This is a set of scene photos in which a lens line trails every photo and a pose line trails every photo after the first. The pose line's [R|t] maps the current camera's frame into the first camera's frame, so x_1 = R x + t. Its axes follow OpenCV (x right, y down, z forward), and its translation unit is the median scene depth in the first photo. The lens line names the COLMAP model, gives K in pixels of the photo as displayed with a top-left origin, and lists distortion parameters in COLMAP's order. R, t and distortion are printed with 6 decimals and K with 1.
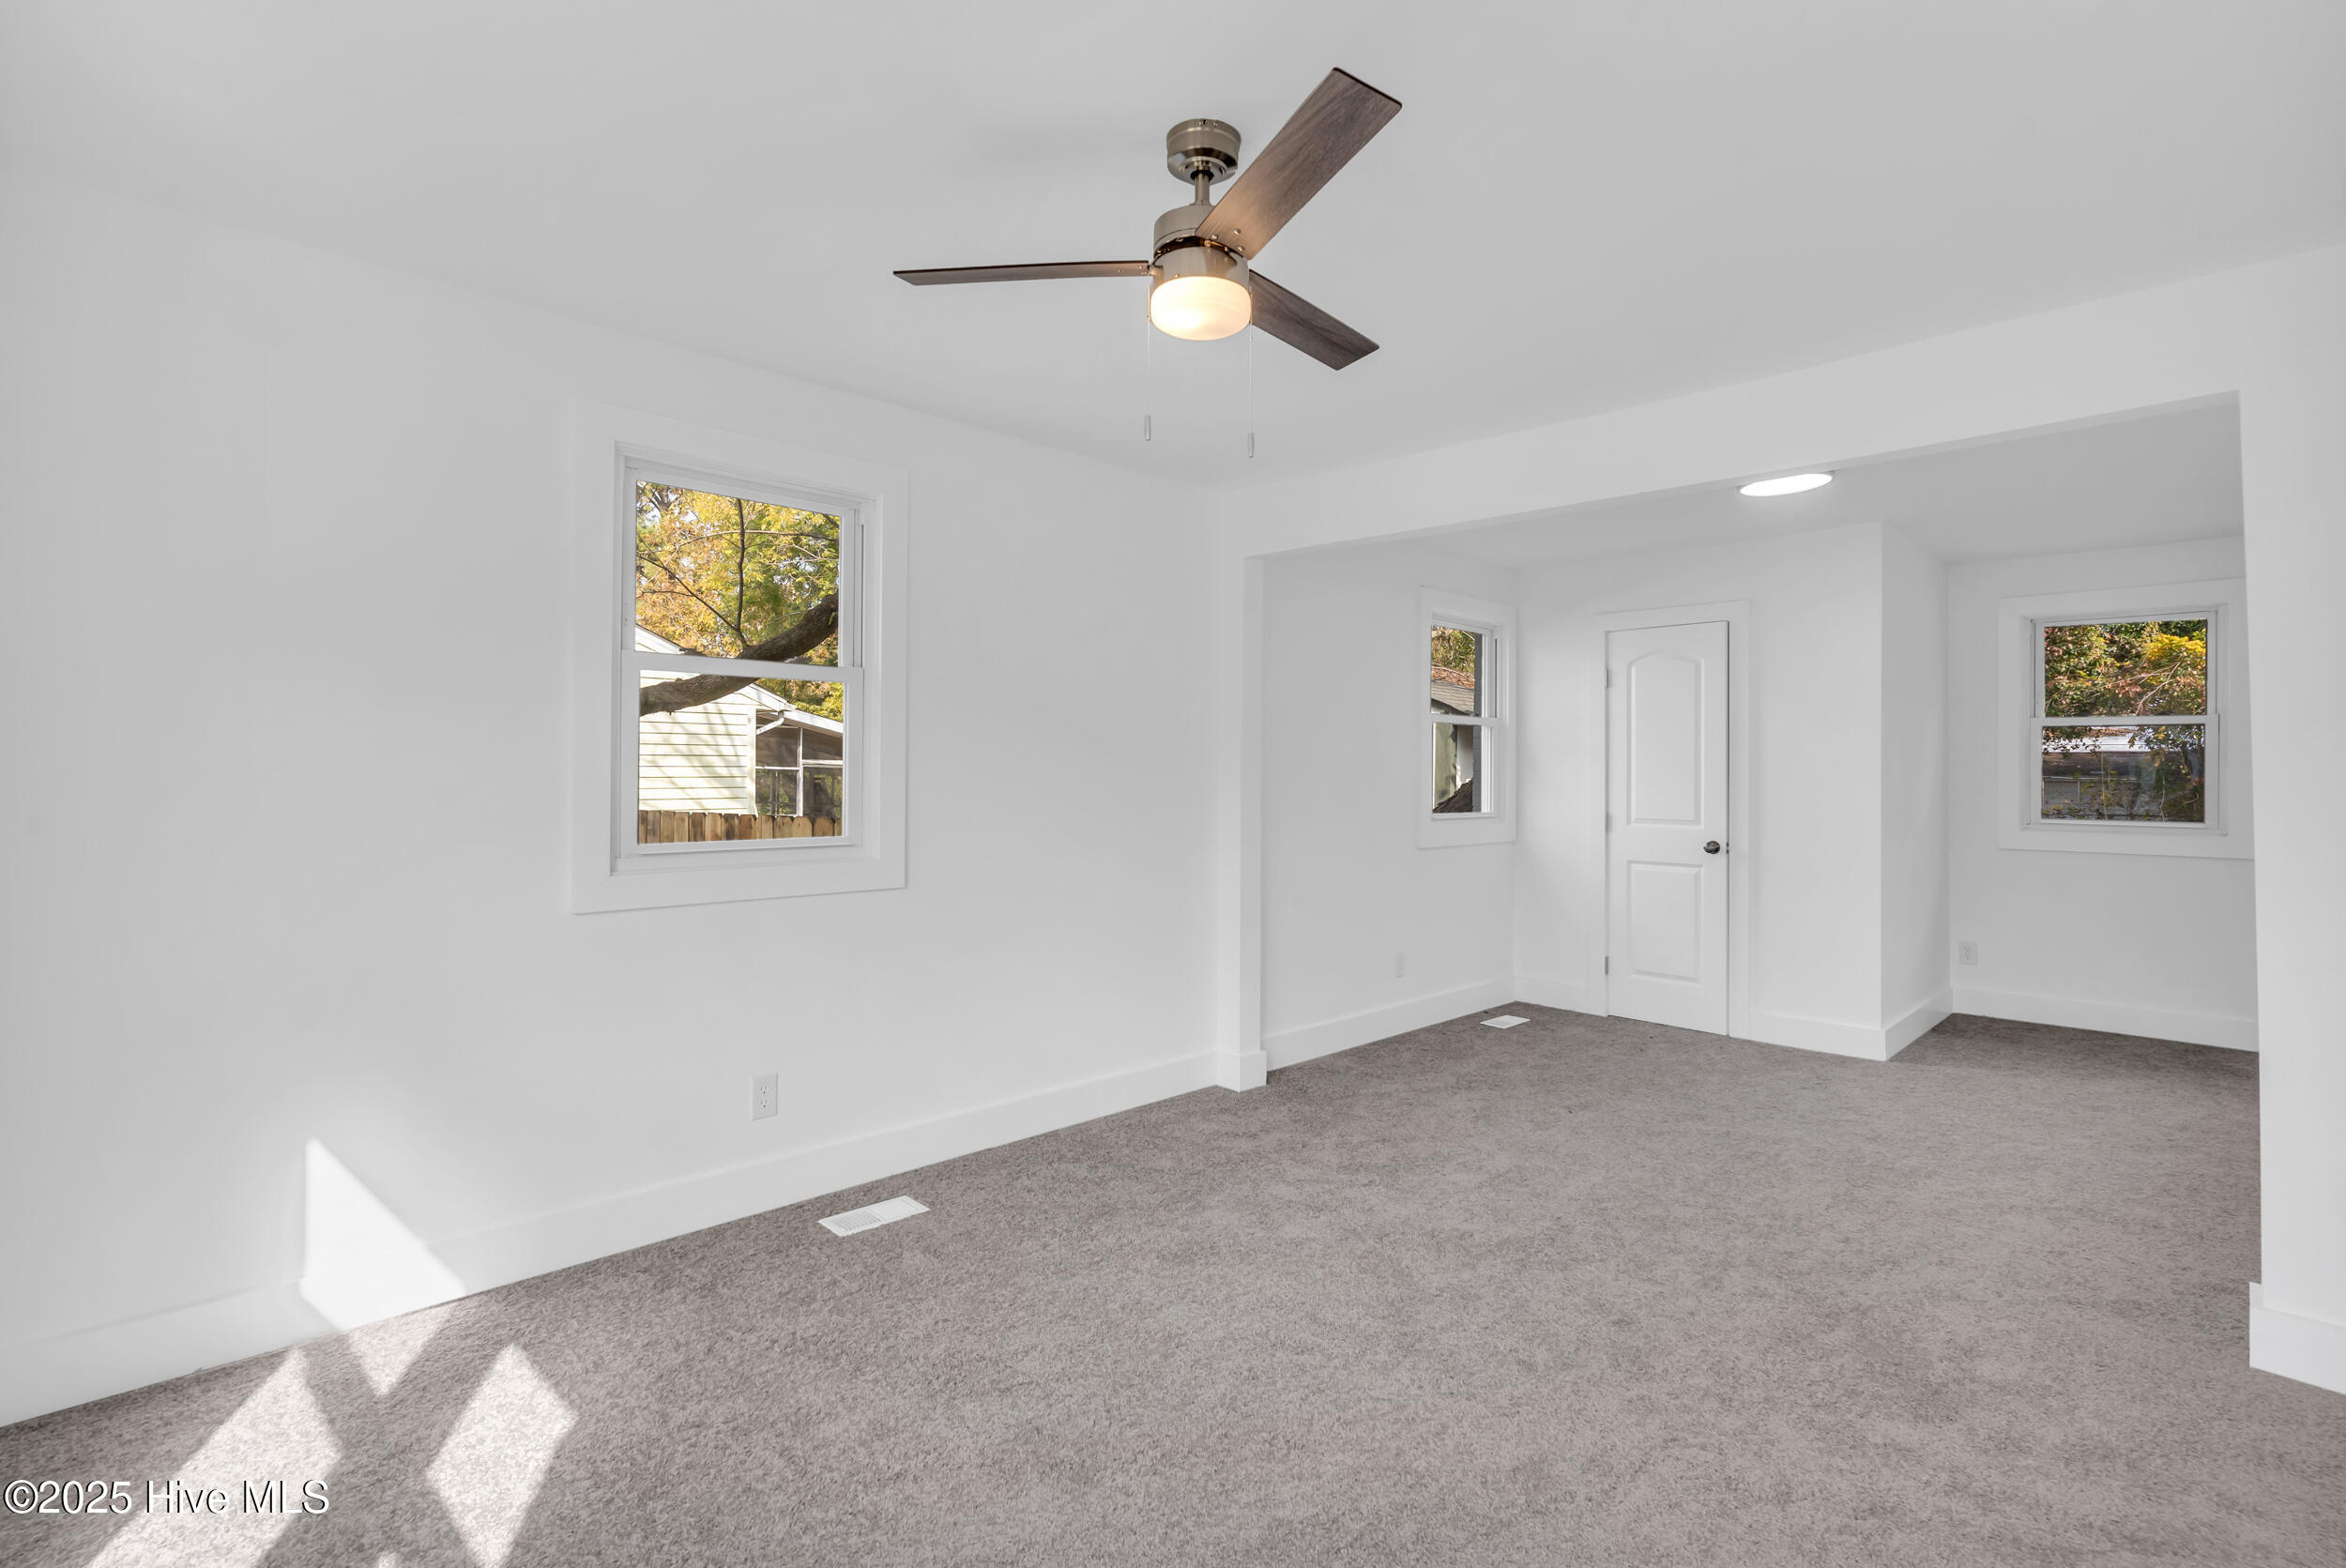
lens RADIAL K [[1126.1, 0, 1165.7], [0, 1126.1, 771.9], [0, 0, 1]] dist [0.005515, 0.000358]
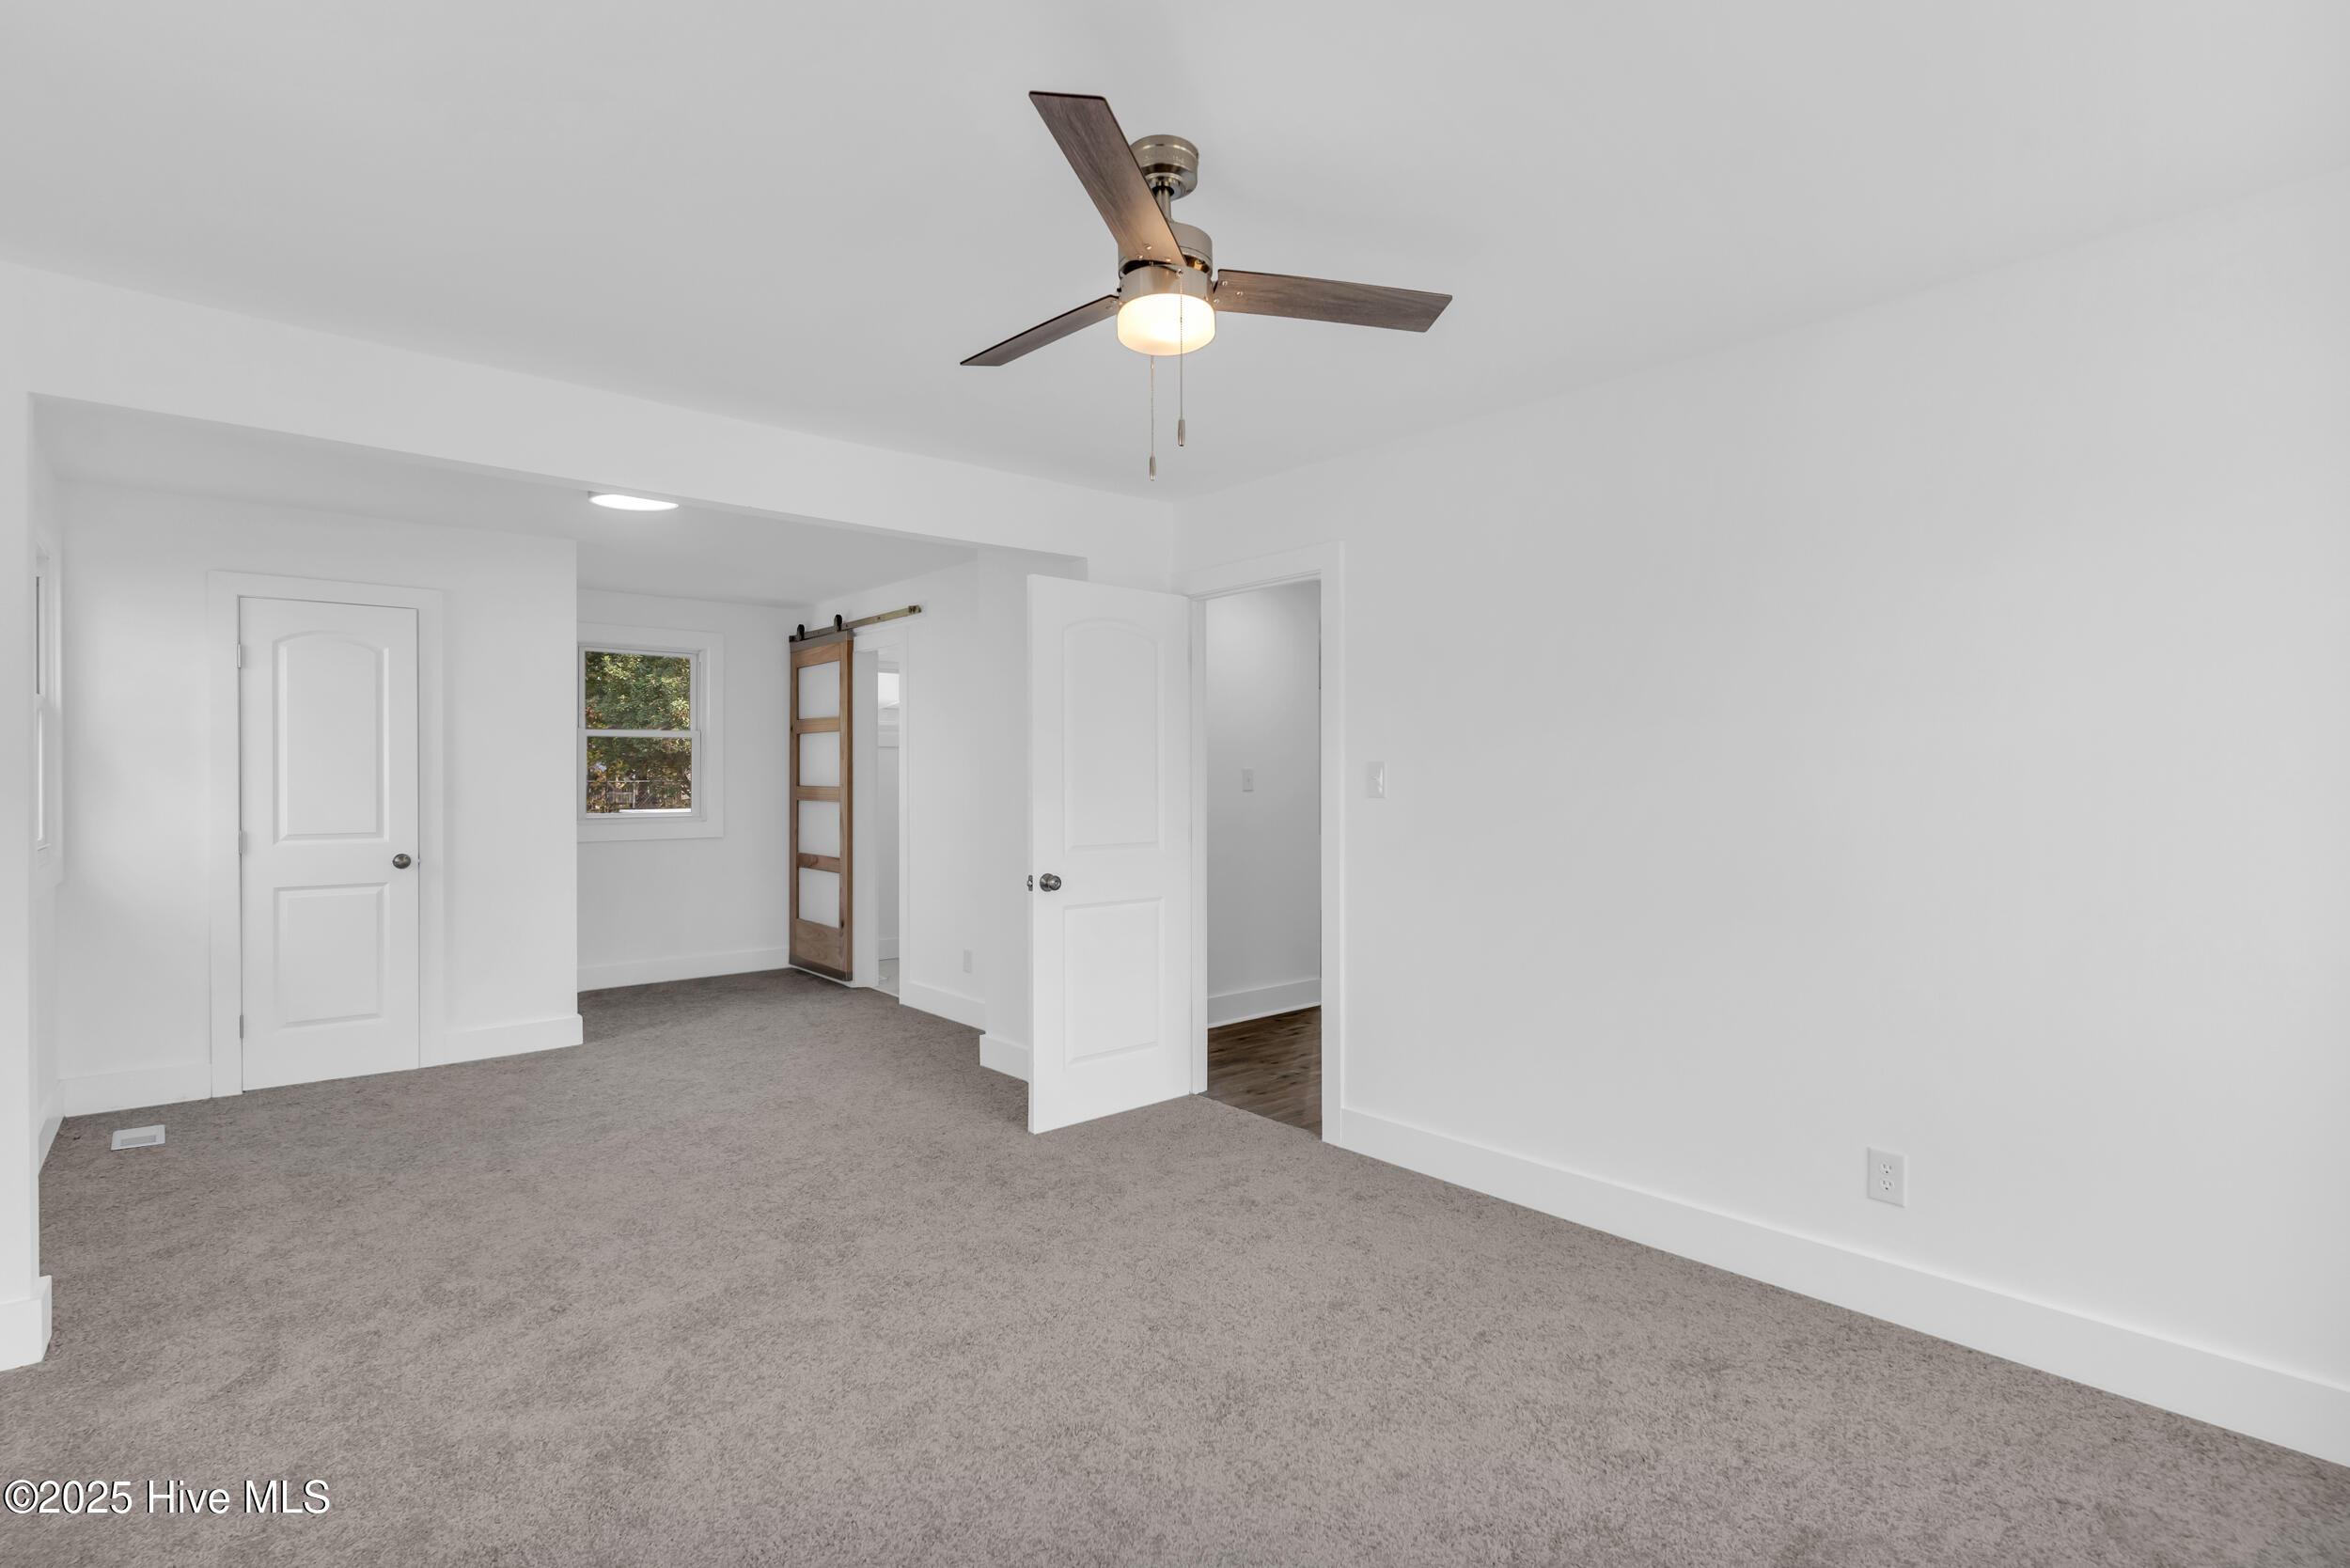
lens RADIAL K [[1128.1, 0, 1167.5], [0, 1128.1, 781.5], [0, 0, 1]] dist [0.005515, 0.000358]
pose [[0.086893, -0.011044, 0.996156, -0.428939], [-0.001188, 0.999937, 0.011189, -0.008770], [-0.996217, -0.002155, 0.086874, 0.385741]]
